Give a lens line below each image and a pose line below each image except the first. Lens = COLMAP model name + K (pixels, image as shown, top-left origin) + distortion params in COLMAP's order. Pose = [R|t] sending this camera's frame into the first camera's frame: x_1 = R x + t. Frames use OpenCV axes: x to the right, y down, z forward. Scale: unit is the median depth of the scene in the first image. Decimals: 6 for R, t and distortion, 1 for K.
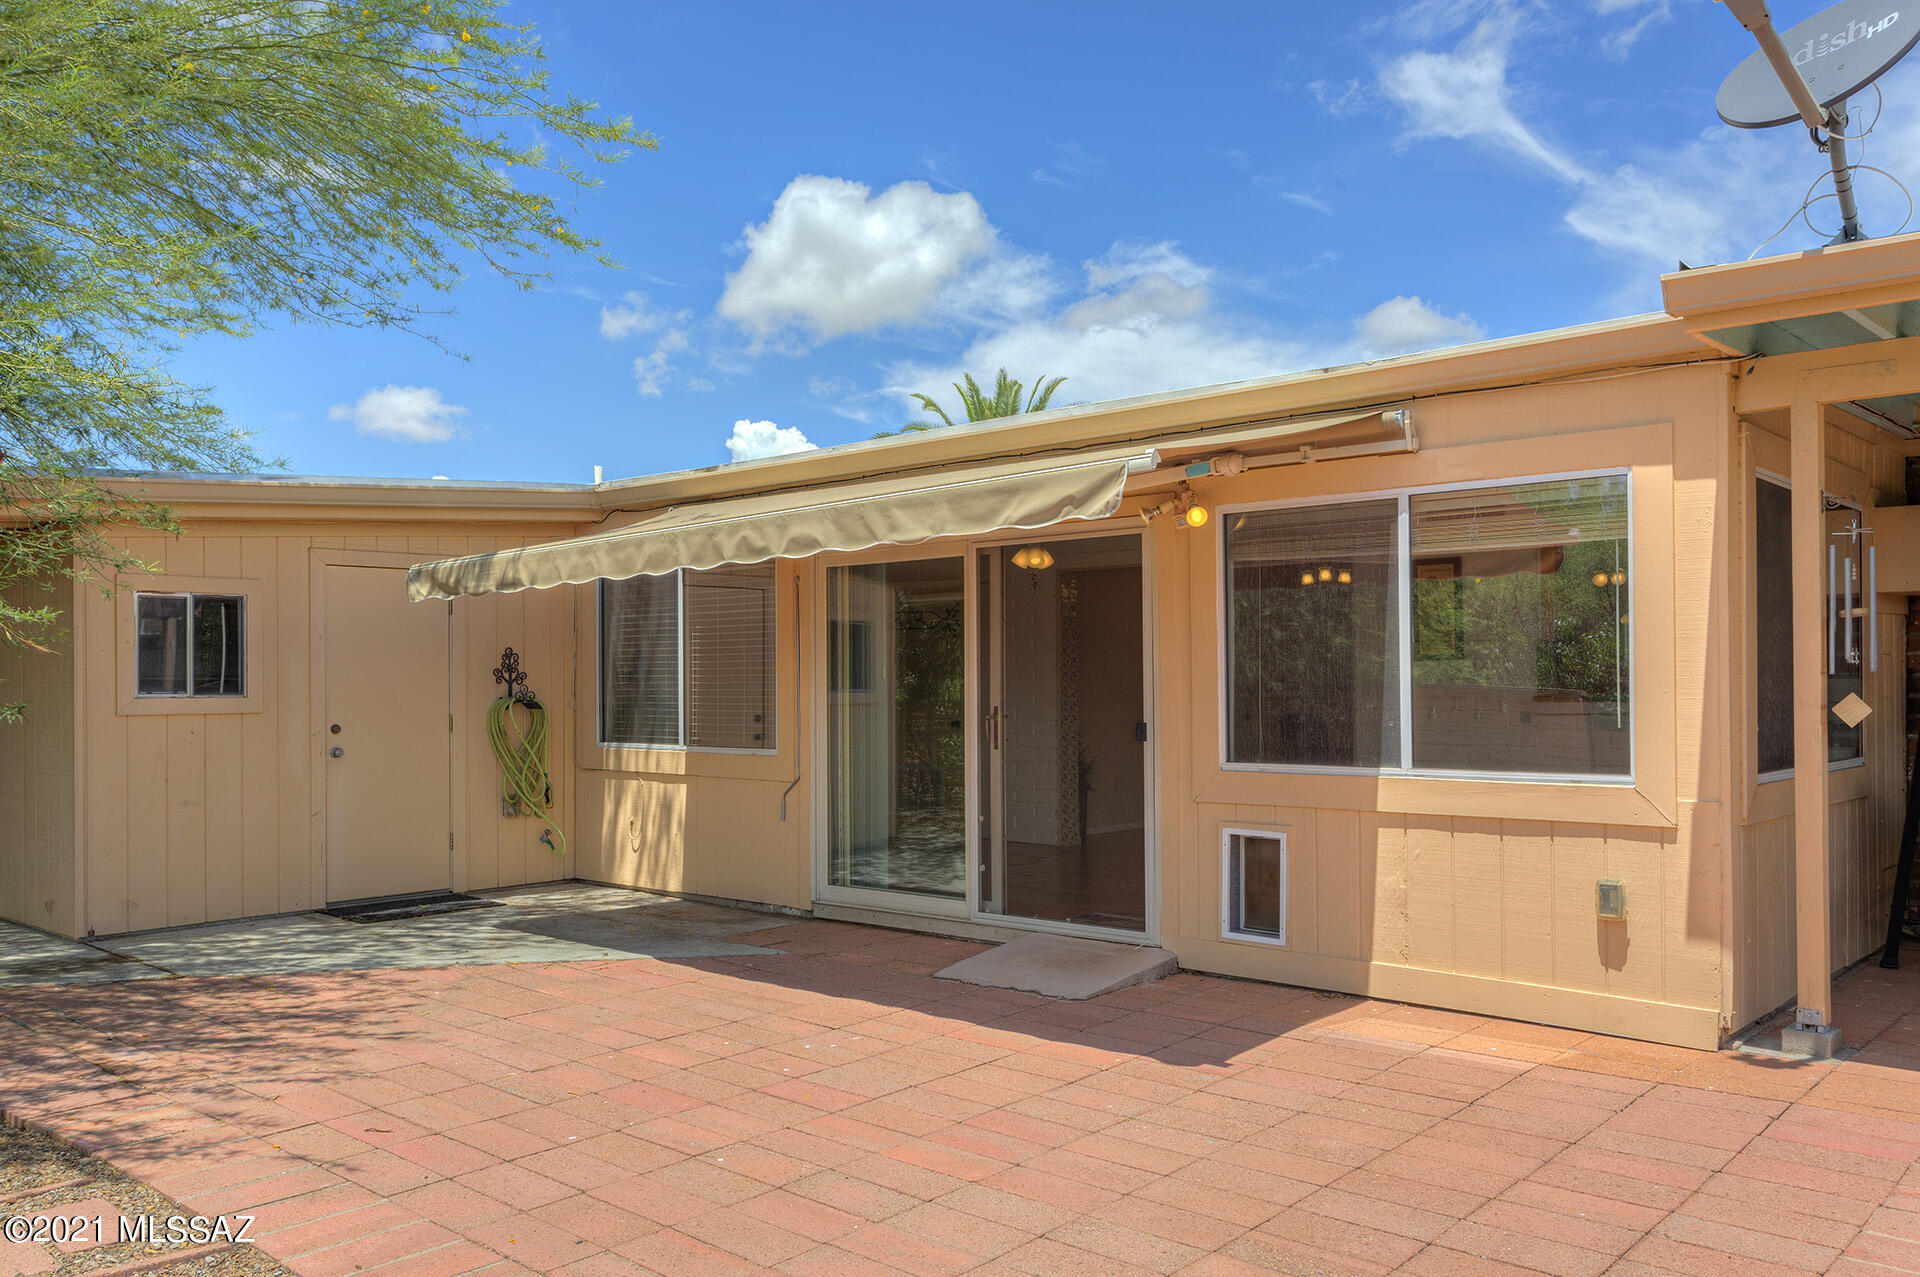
lens RADIAL K [[1658.7, 0, 954.2], [0, 1658.7, 669.1], [0, 0, 1]] dist [0.064422, 0.001958]
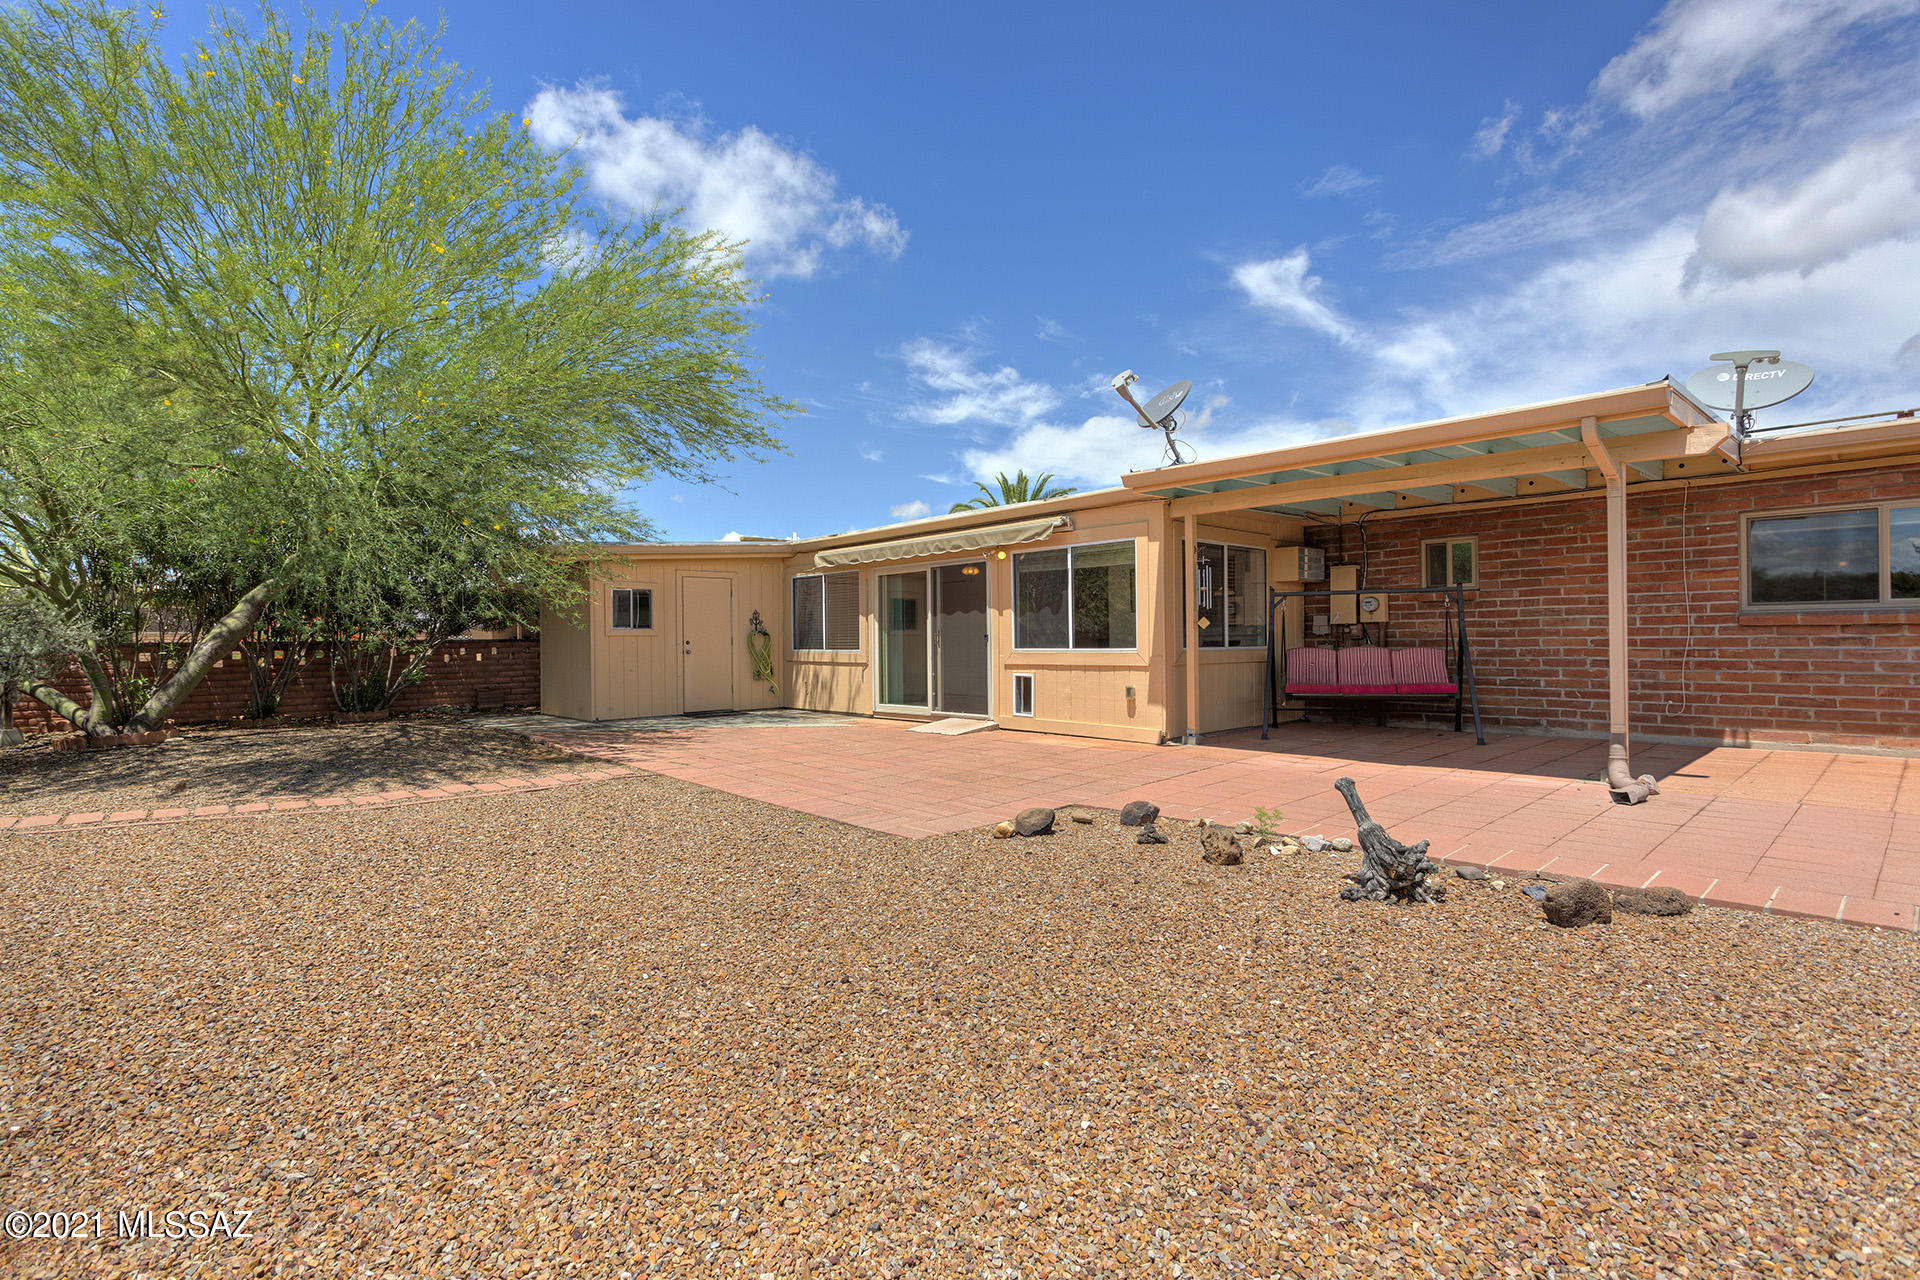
lens RADIAL K [[927.7, 0, 963.2], [0, 927.7, 621.2], [0, 0, 1]] dist [0.000242, 0.000023]
pose [[0.997325, -0.008048, -0.072655, 0.165792], [0.007370, 0.999927, -0.009601, 0.022760], [0.072727, 0.009040, 0.997311, -0.405315]]
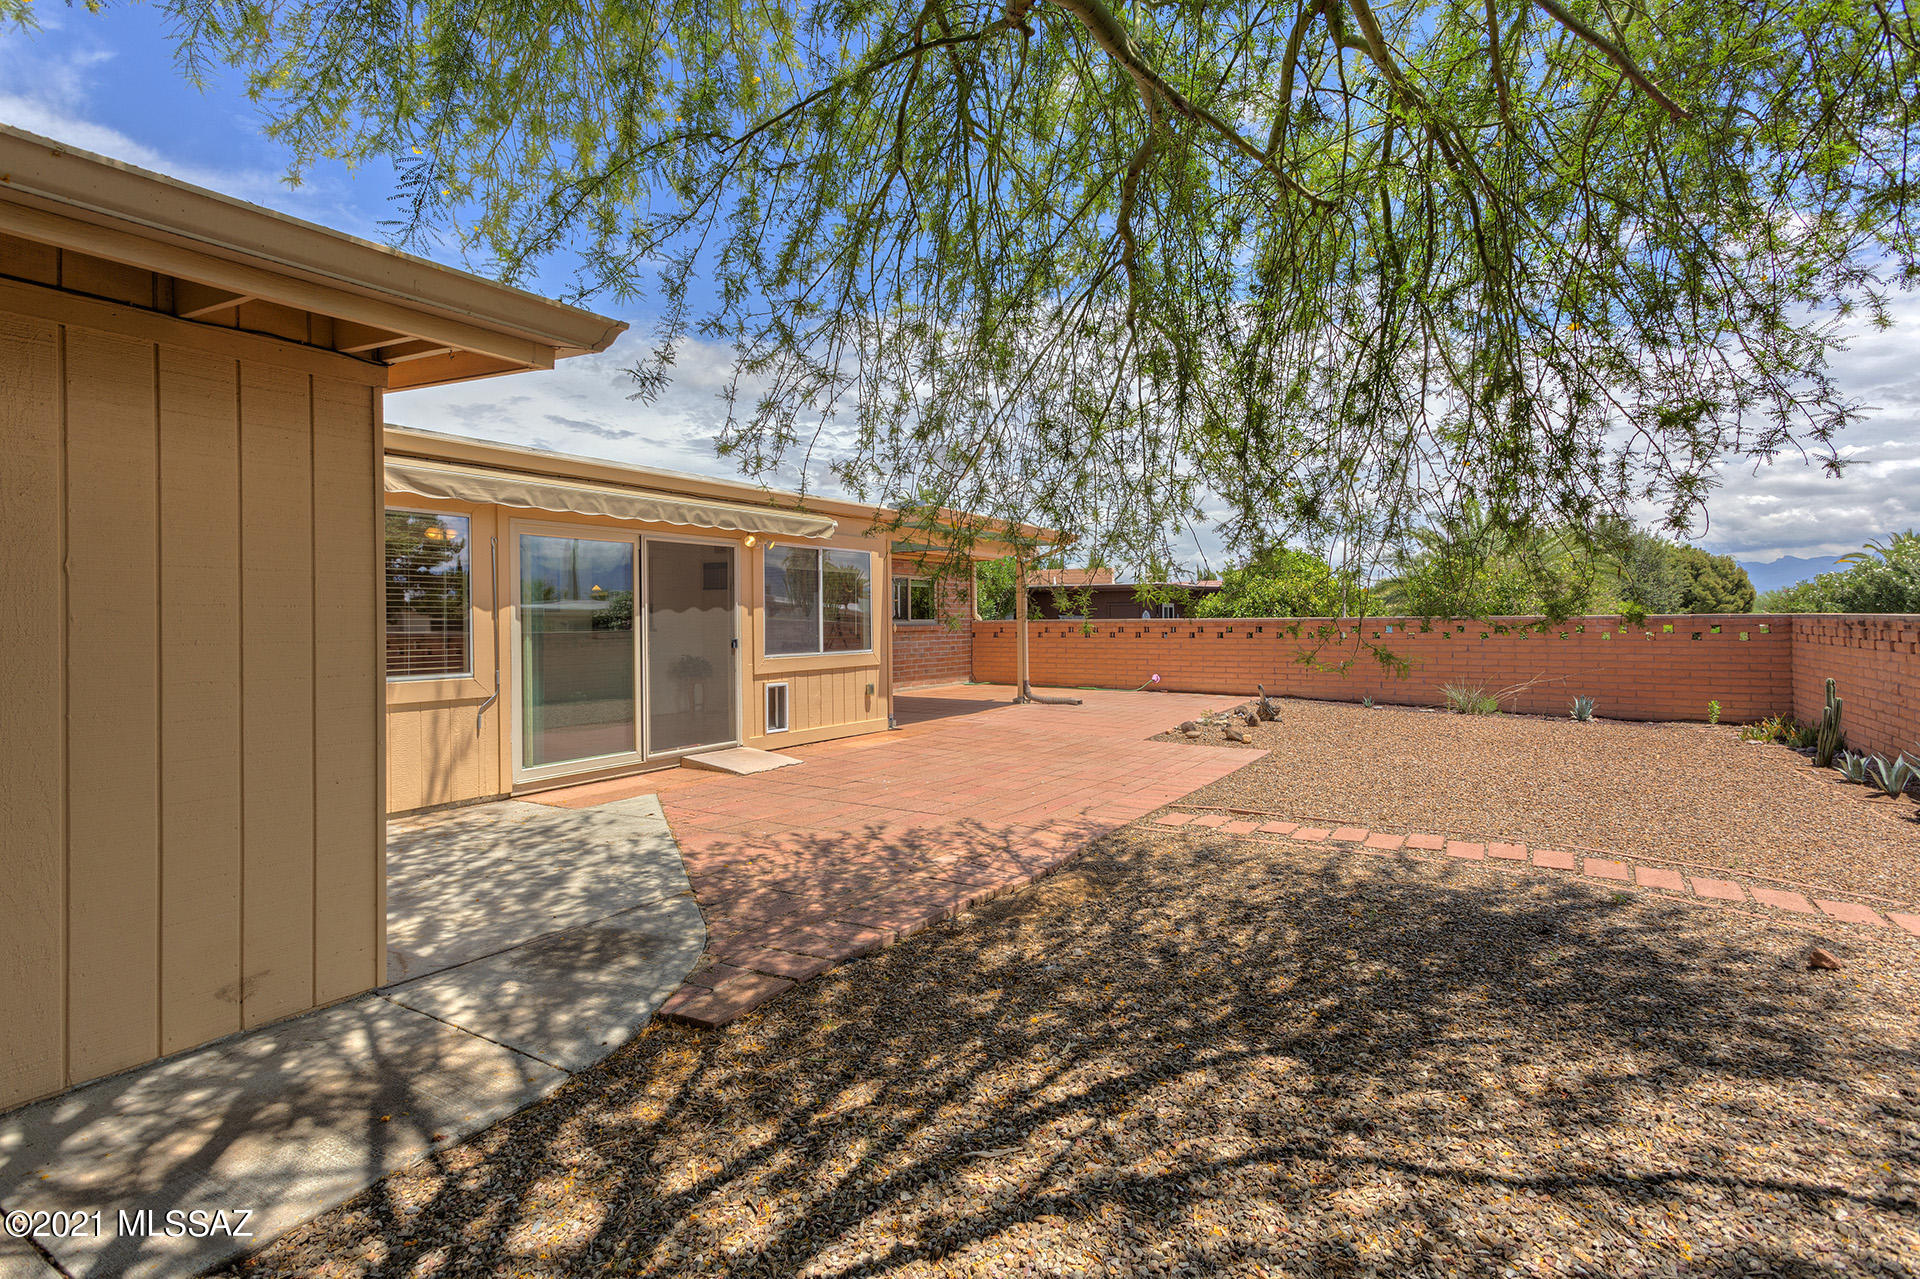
lens RADIAL K [[927.7, 0, 963.2], [0, 927.7, 620.7], [0, 0, 1]] dist [0.000242, 0.000023]
pose [[-0.215645, 0.015577, 0.976348, -0.959722], [0.013133, 0.999829, -0.013051, 0.025641], [-0.976384, 0.010008, -0.215812, 0.873907]]
